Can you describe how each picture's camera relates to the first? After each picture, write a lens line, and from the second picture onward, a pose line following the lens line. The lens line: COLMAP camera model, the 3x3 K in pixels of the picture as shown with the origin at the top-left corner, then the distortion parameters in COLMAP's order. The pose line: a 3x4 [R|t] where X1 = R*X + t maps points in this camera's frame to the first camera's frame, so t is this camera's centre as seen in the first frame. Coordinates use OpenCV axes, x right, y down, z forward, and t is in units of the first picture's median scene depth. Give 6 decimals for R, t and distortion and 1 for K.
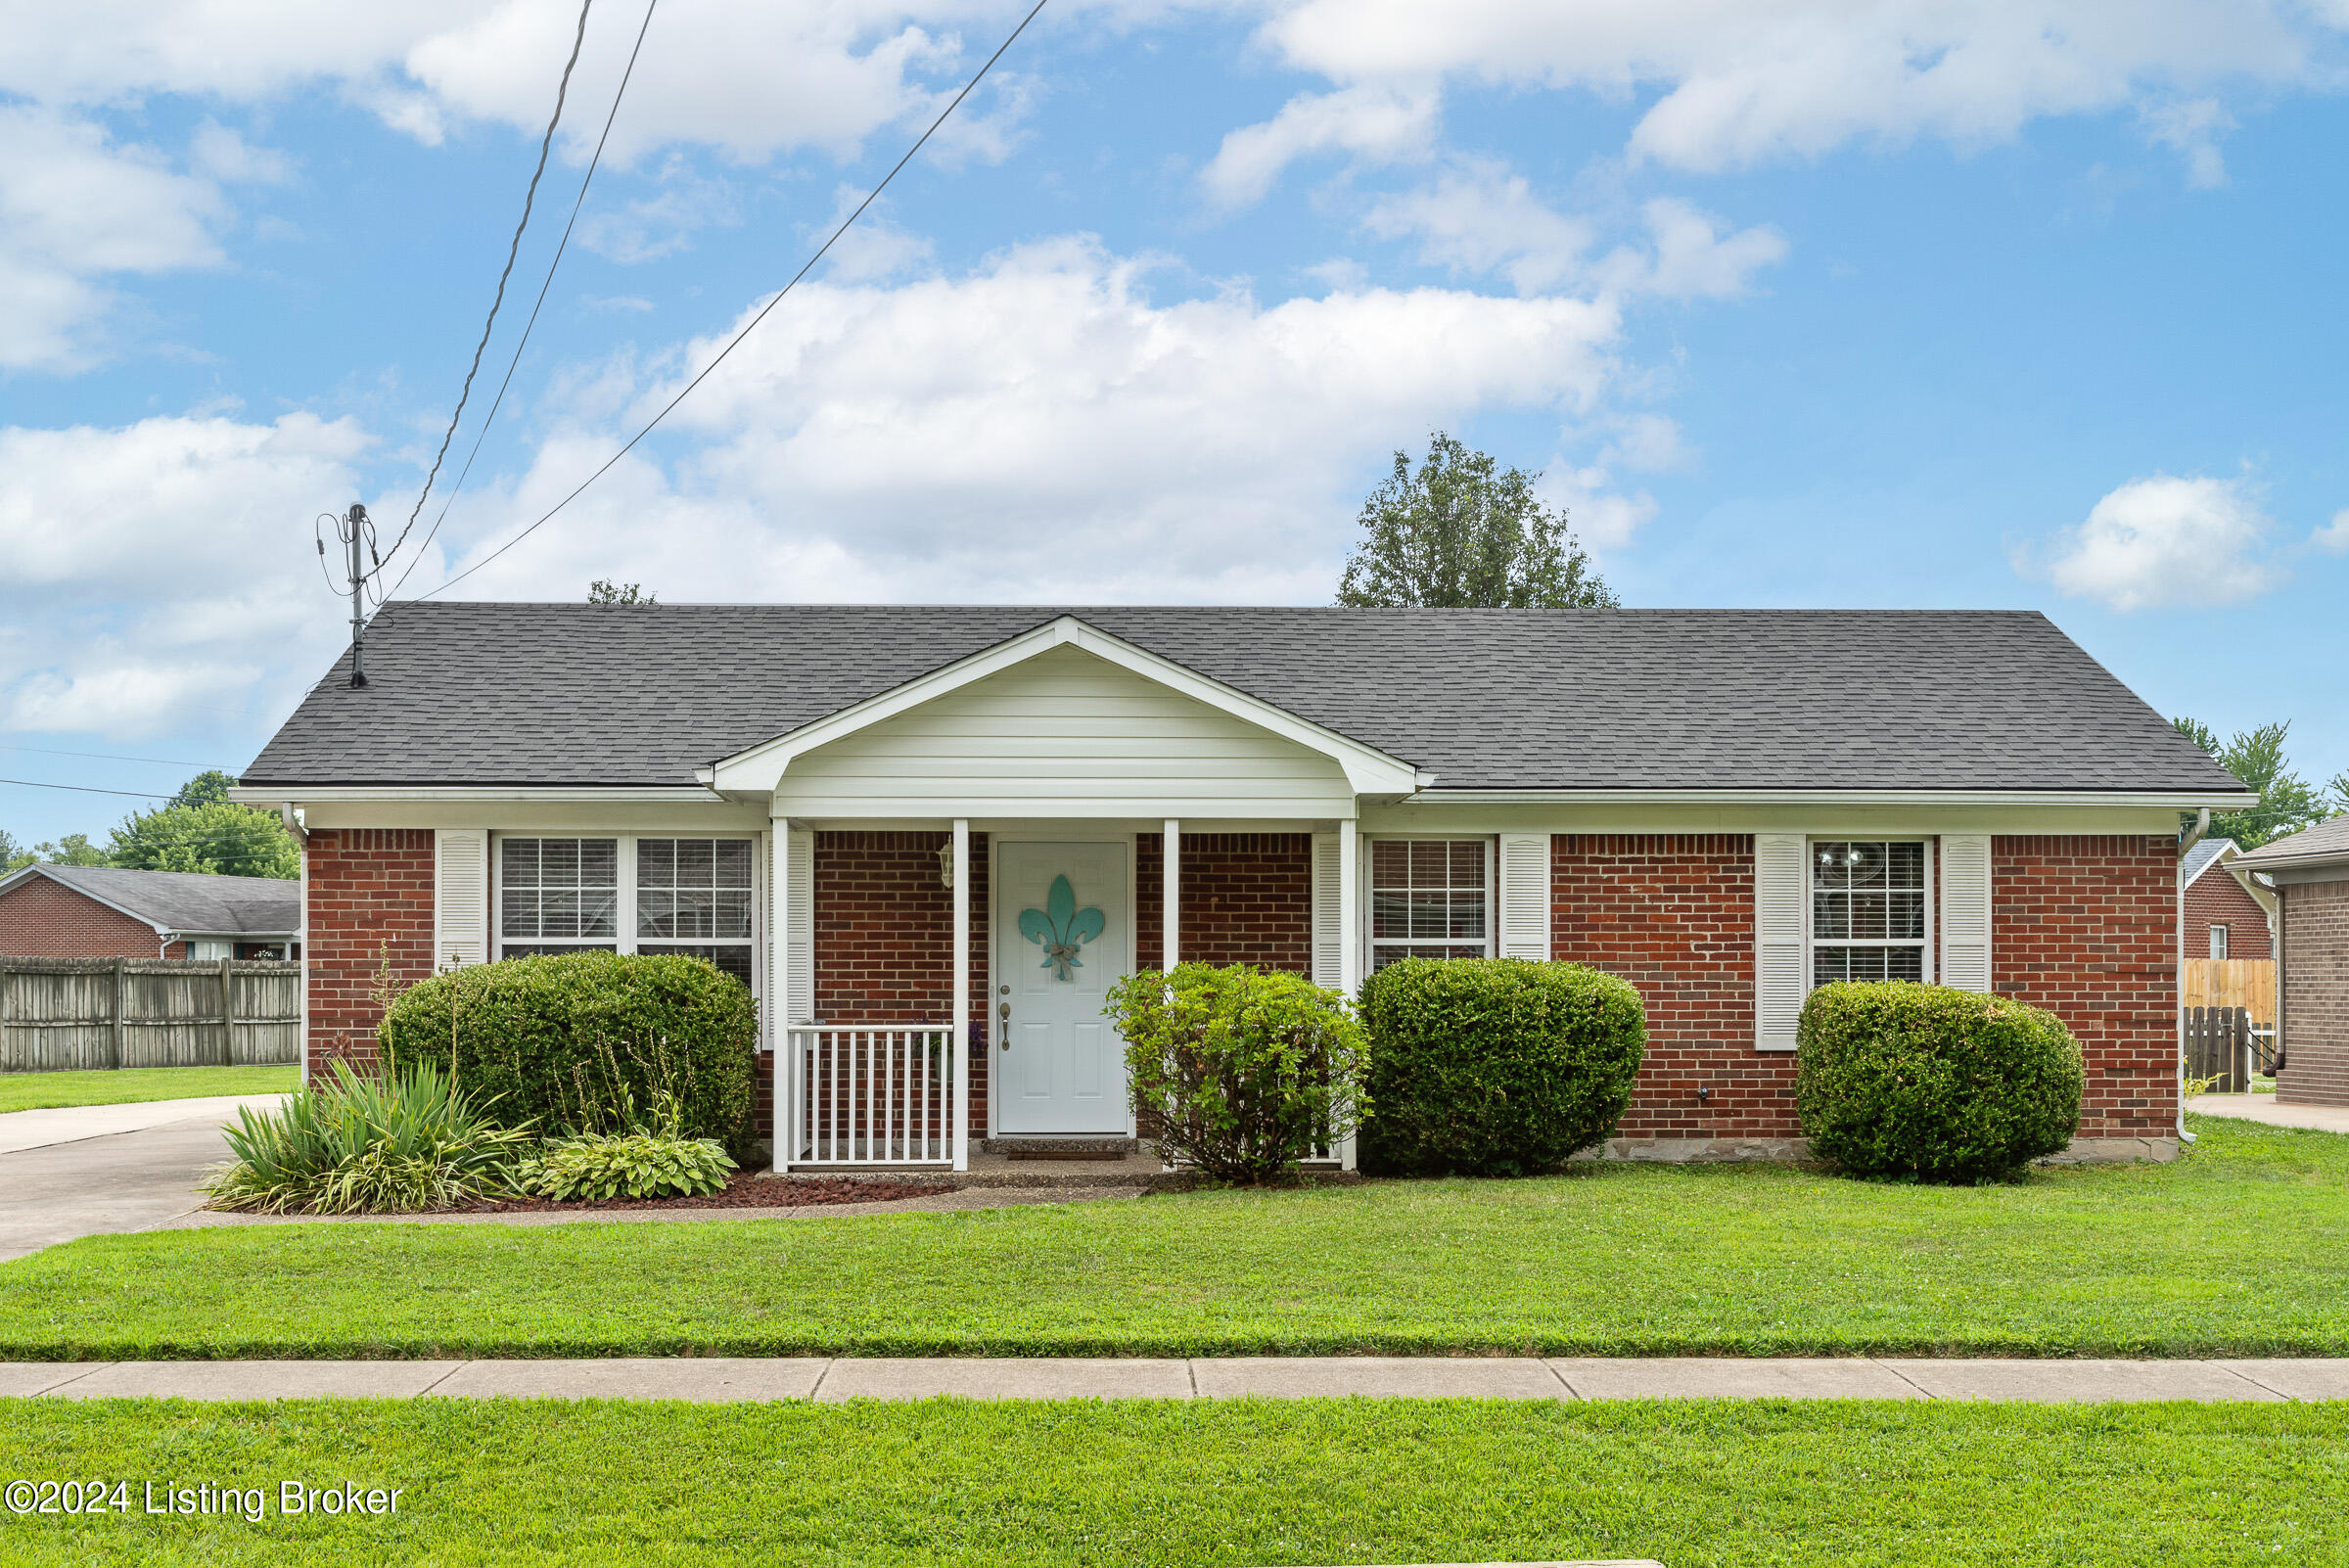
lens RADIAL K [[2820.3, 0, 1192.6], [0, 2820.3, 924.4], [0, 0, 1]] dist [0.006799, 0.000000]
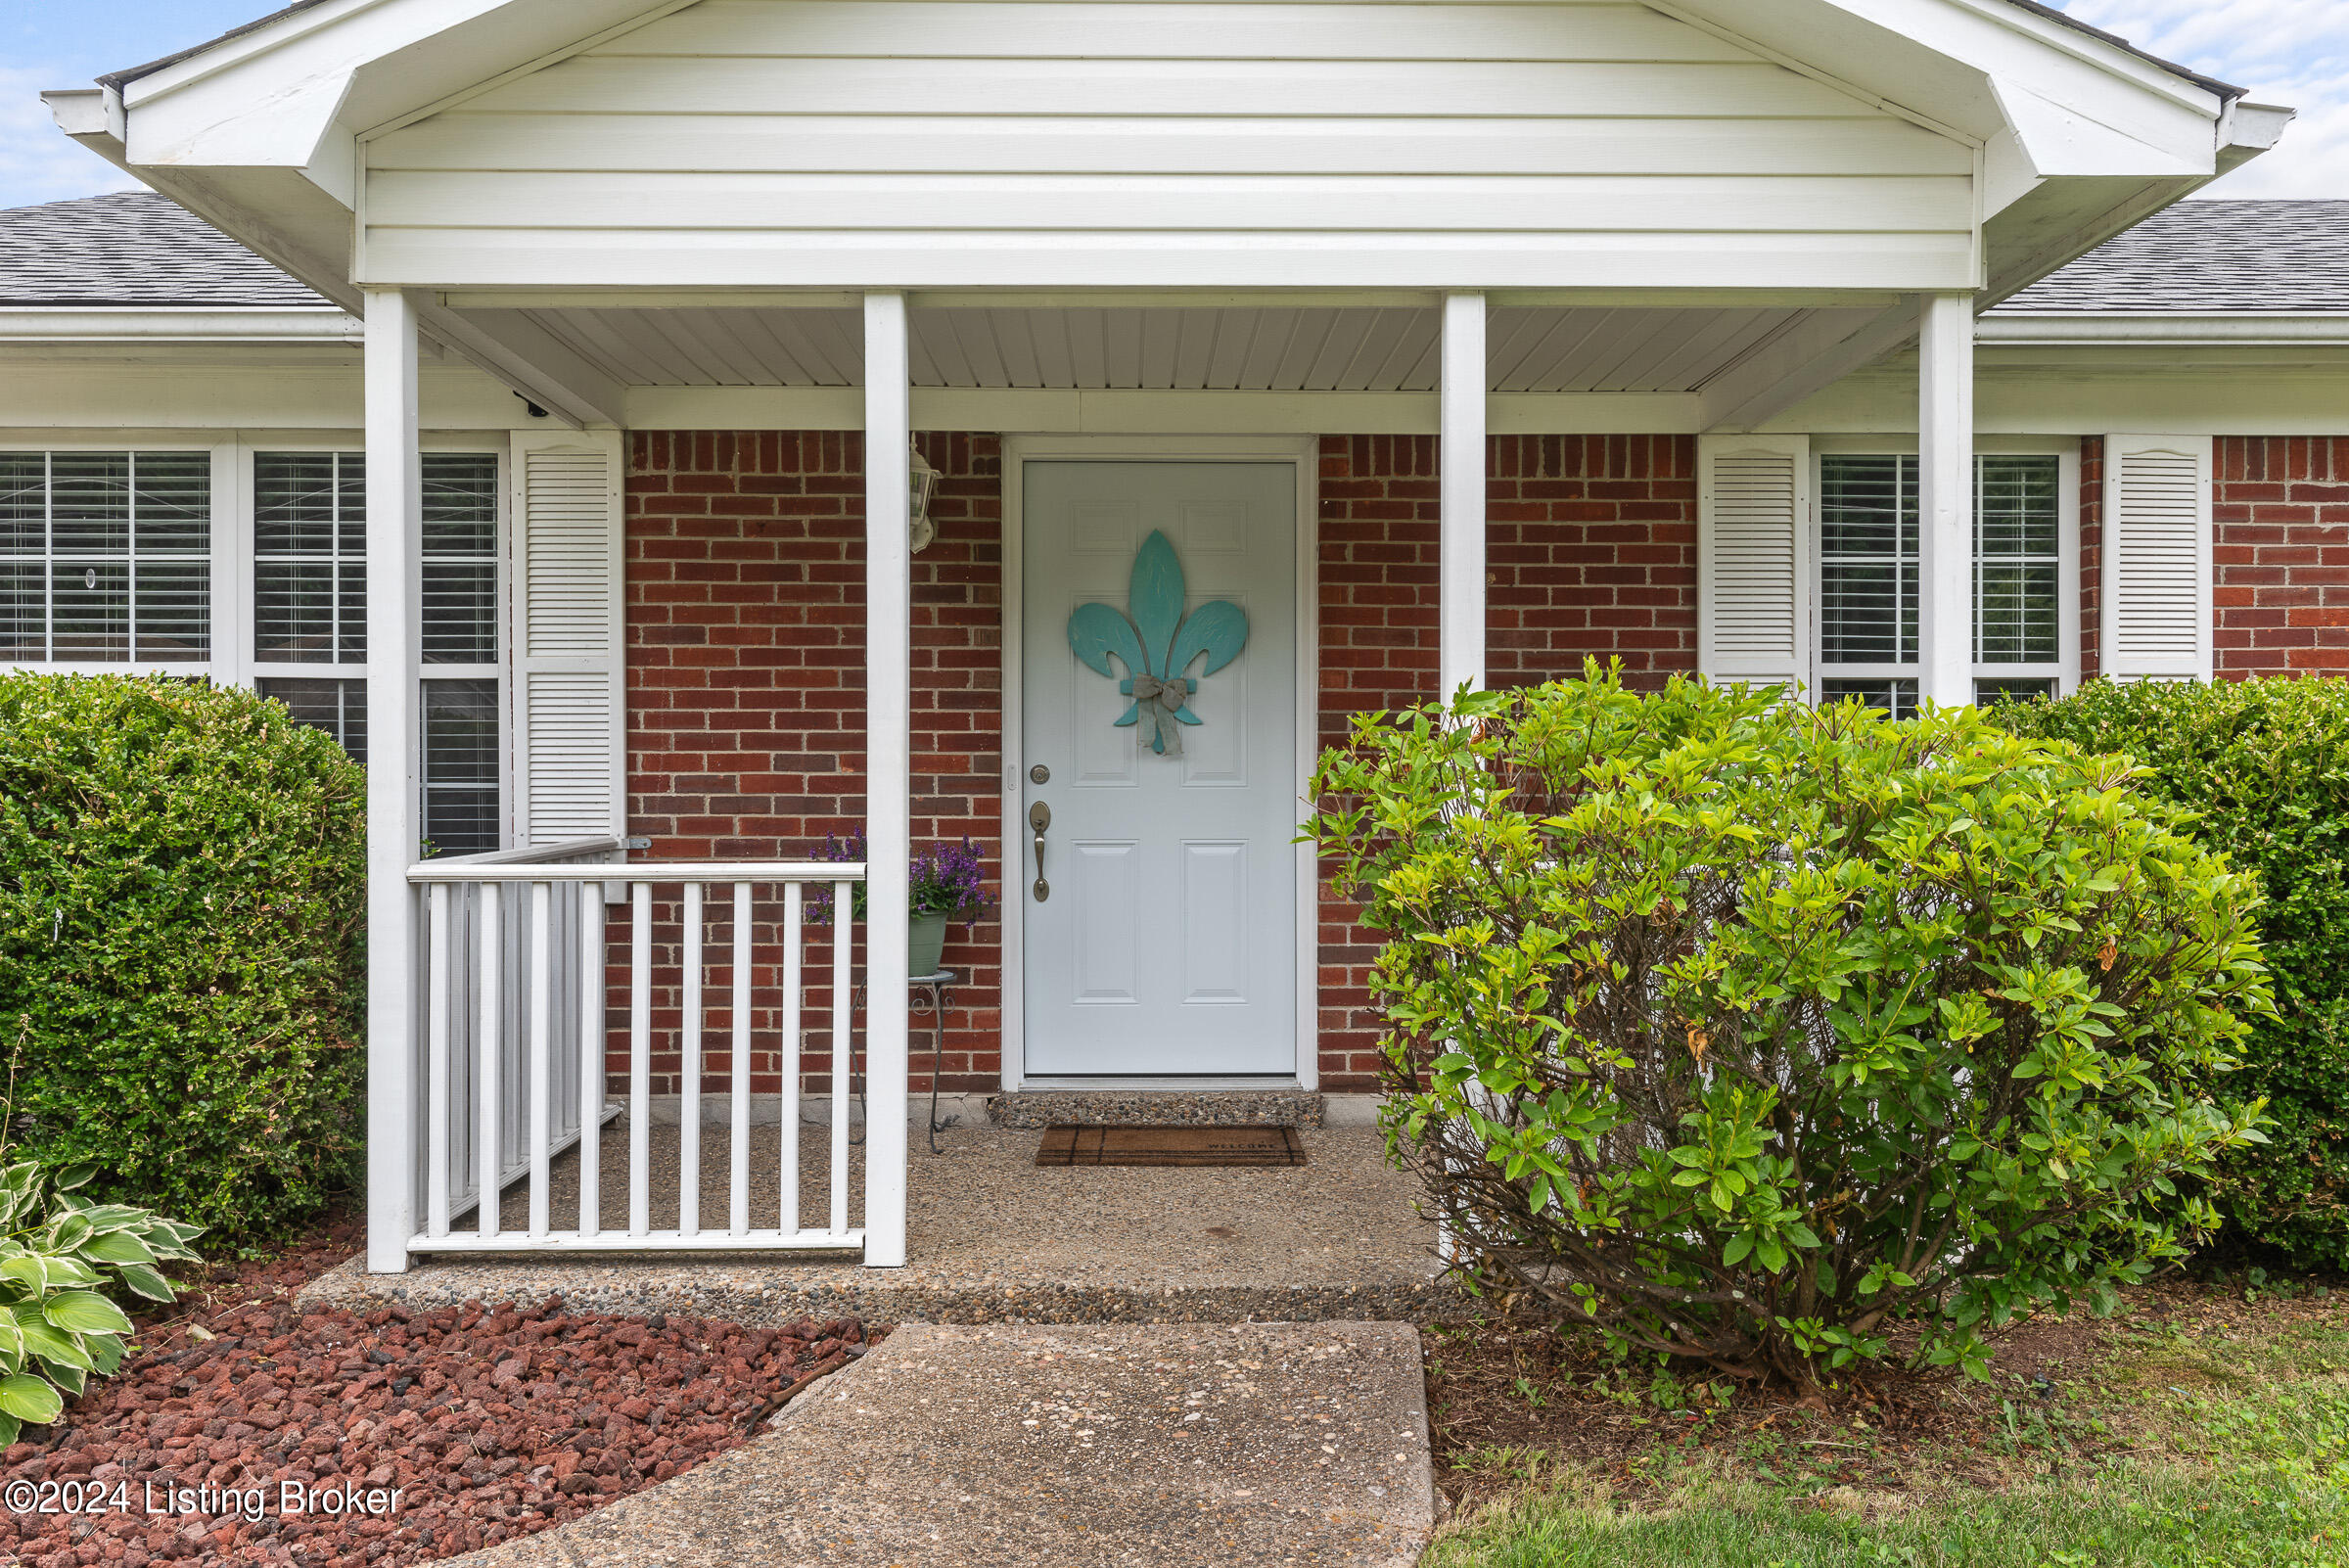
lens RADIAL K [[1701.2, 0, 1172.5], [0, 1701.2, 790.2], [0, 0, 1]] dist [-0.002157, 0.000986]
pose [[0.999487, -0.000974, -0.032009, -0.035290], [0.001675, 0.999759, 0.021899, 0.019913], [0.031980, -0.021942, 0.999248, 0.721944]]
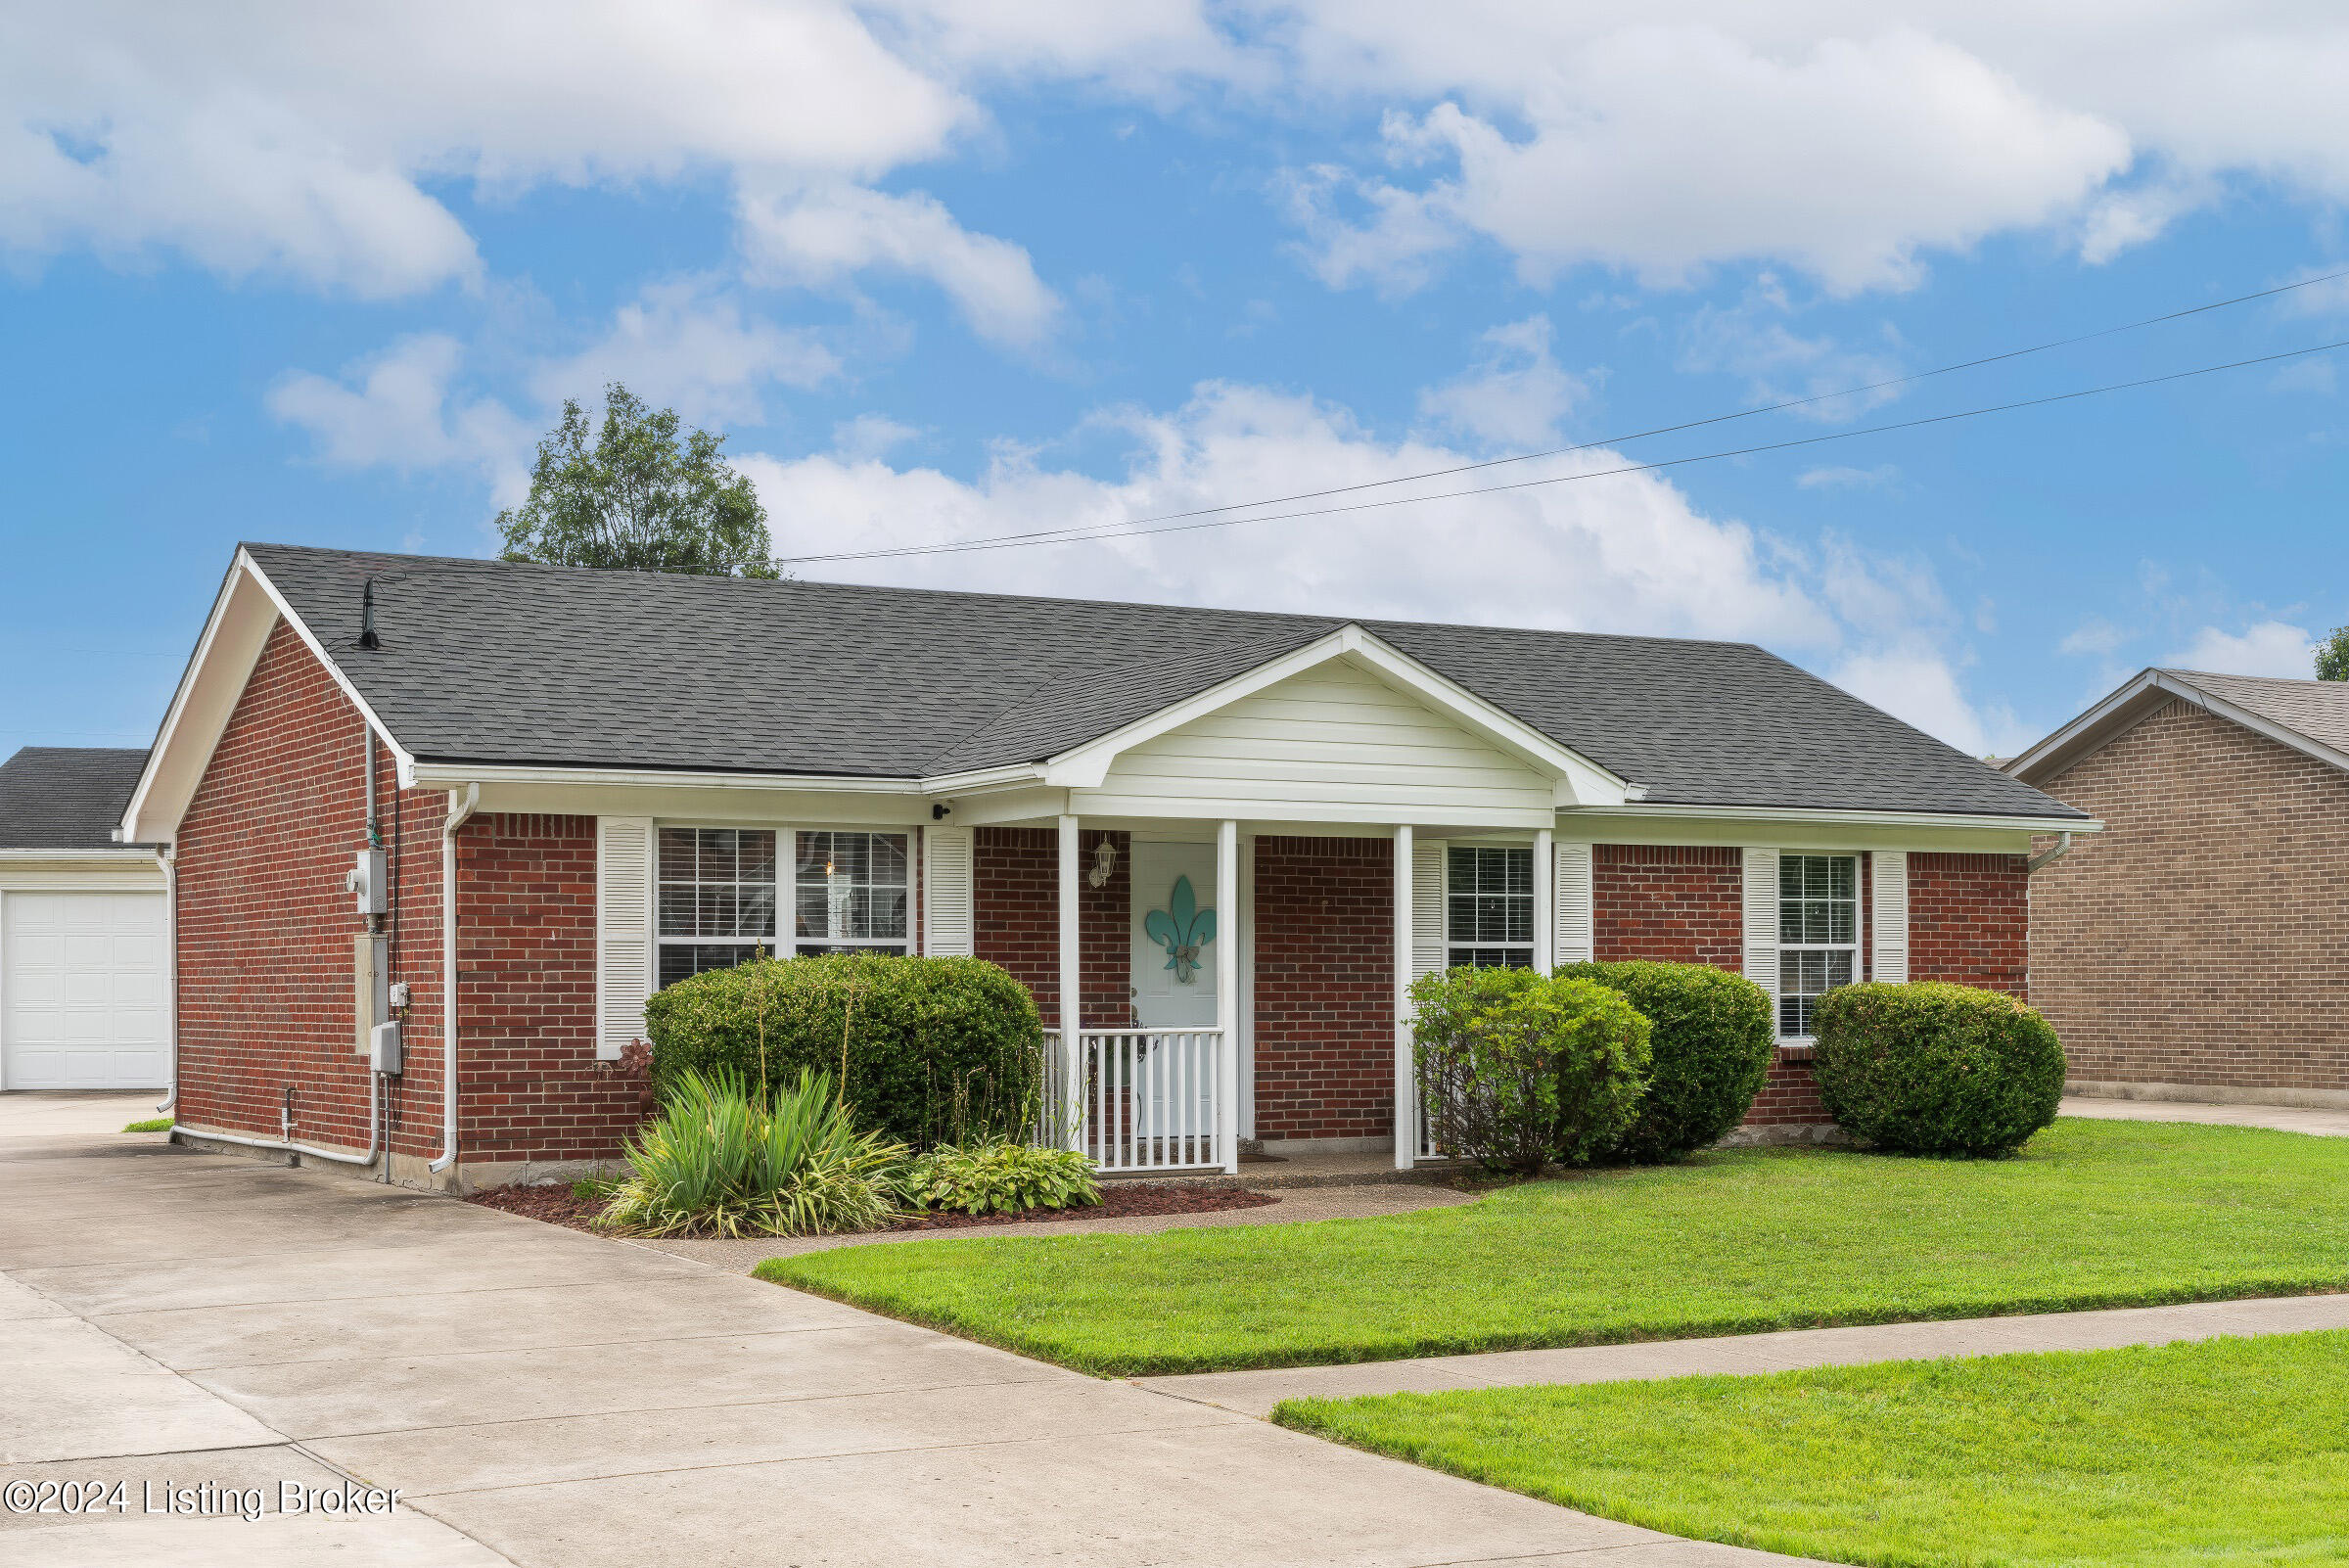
lens RADIAL K [[3152.5, 0, 1195.7], [0, 3152.5, 868.4], [0, 0, 1]] dist [-0.000604, 0.000000]
pose [[0.885055, 0.015207, 0.465239, -0.564677], [-0.007929, 0.999814, -0.017596, -0.000713], [-0.465420, 0.011885, 0.885010, 0.017459]]
